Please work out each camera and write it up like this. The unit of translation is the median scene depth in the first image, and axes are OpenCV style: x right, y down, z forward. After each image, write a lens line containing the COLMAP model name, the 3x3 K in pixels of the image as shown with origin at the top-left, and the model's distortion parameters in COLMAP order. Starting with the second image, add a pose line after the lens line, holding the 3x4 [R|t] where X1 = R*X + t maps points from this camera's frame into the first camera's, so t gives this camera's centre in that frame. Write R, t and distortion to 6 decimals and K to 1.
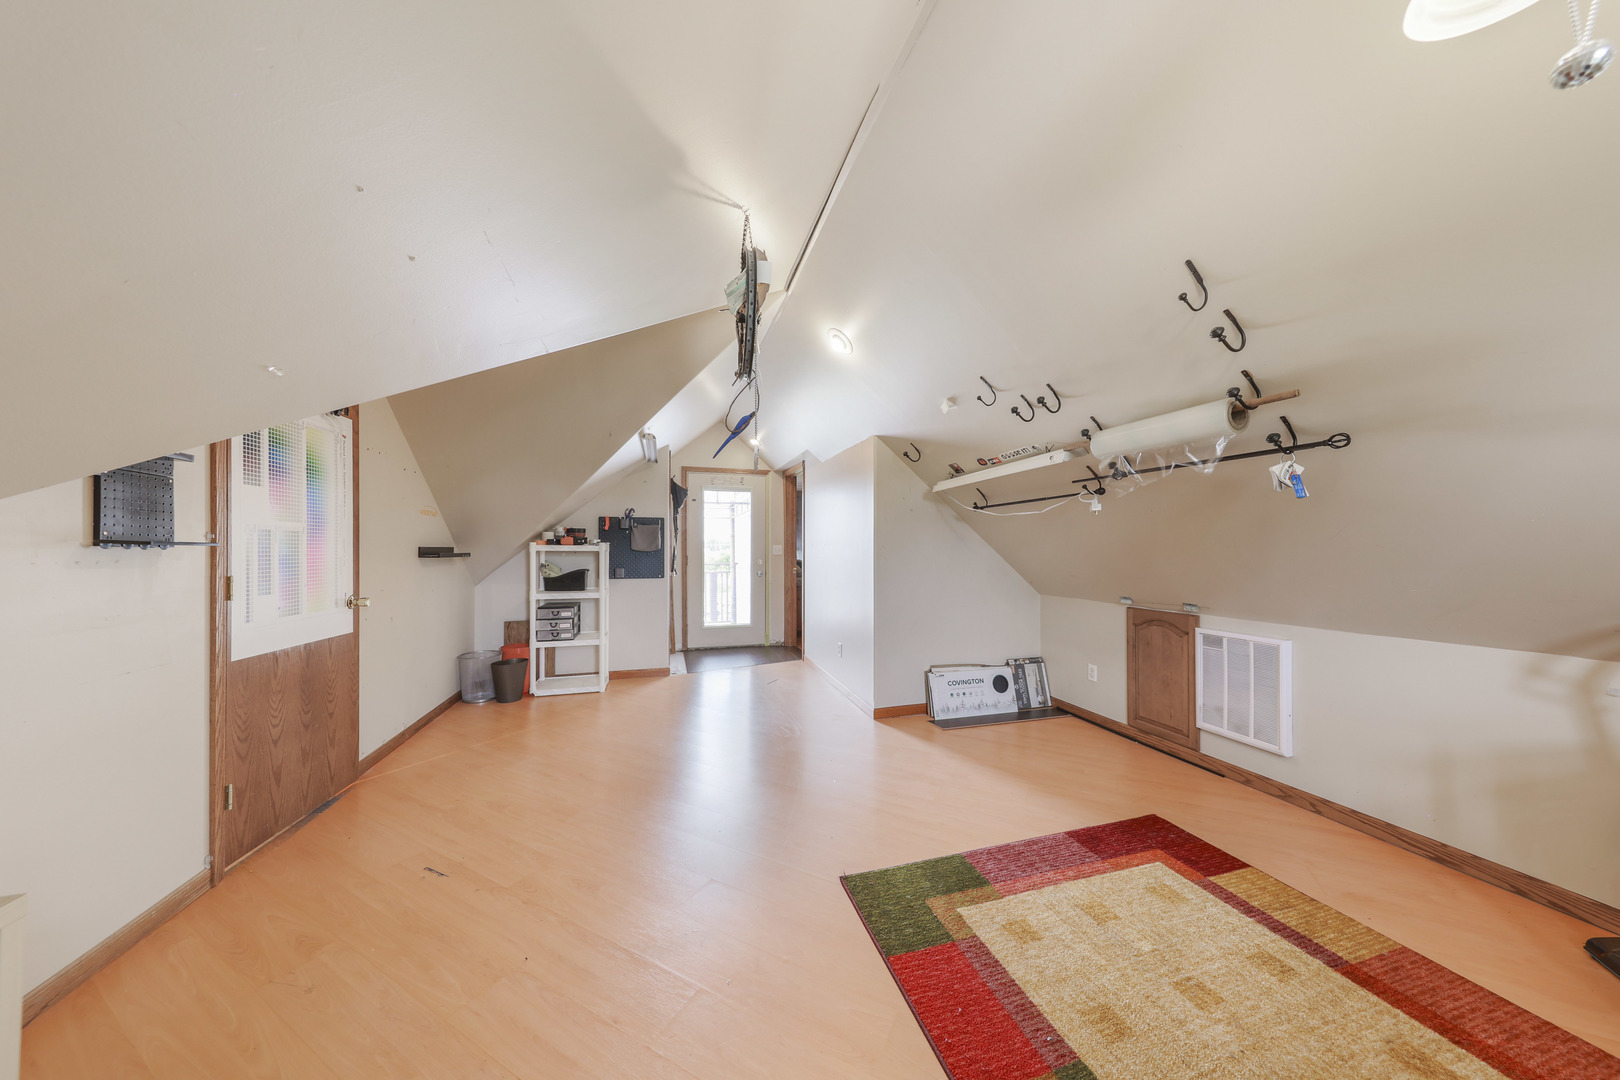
lens RADIAL K [[515.6, 0, 811.4], [0, 515.6, 547.3], [0, 0, 1]] dist [0.001671, -0.000030]
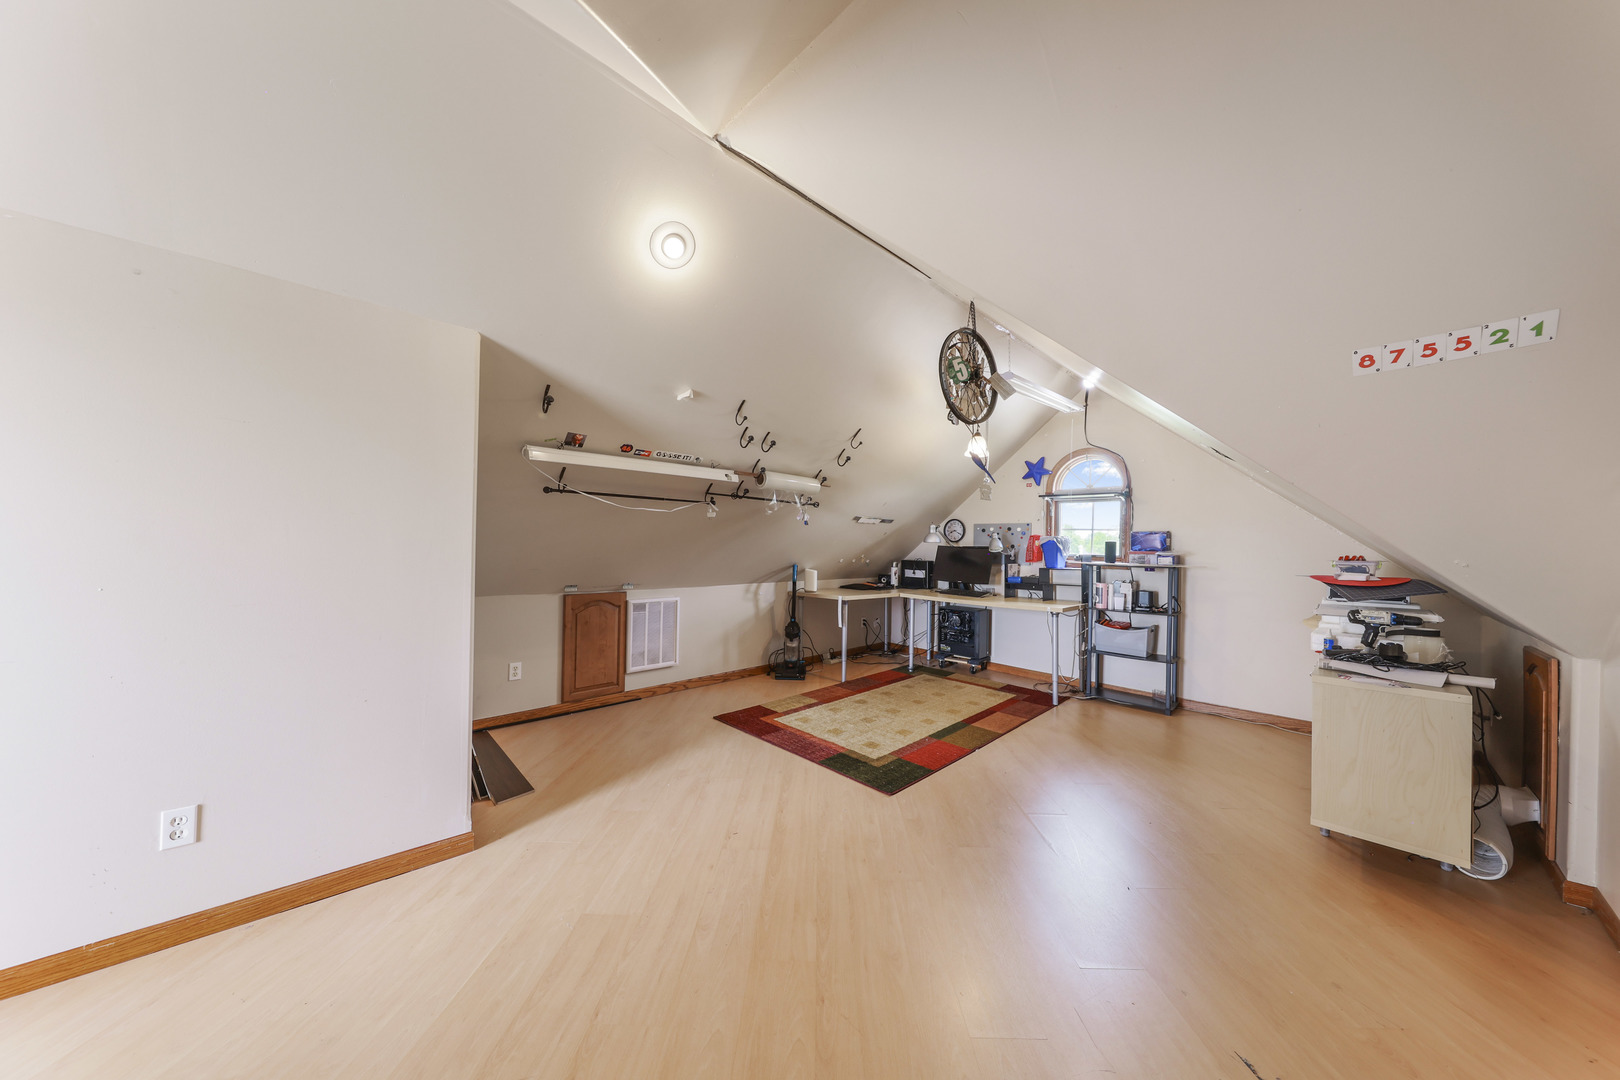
lens RADIAL K [[515.6, 0, 811.4], [0, 515.6, 547.3], [0, 0, 1]] dist [0.001671, -0.000030]
pose [[-0.459116, -0.014208, 0.888263, -0.778949], [-0.021882, 0.999750, 0.004681, -0.001228], [-0.888107, -0.017288, -0.459312, 1.371126]]
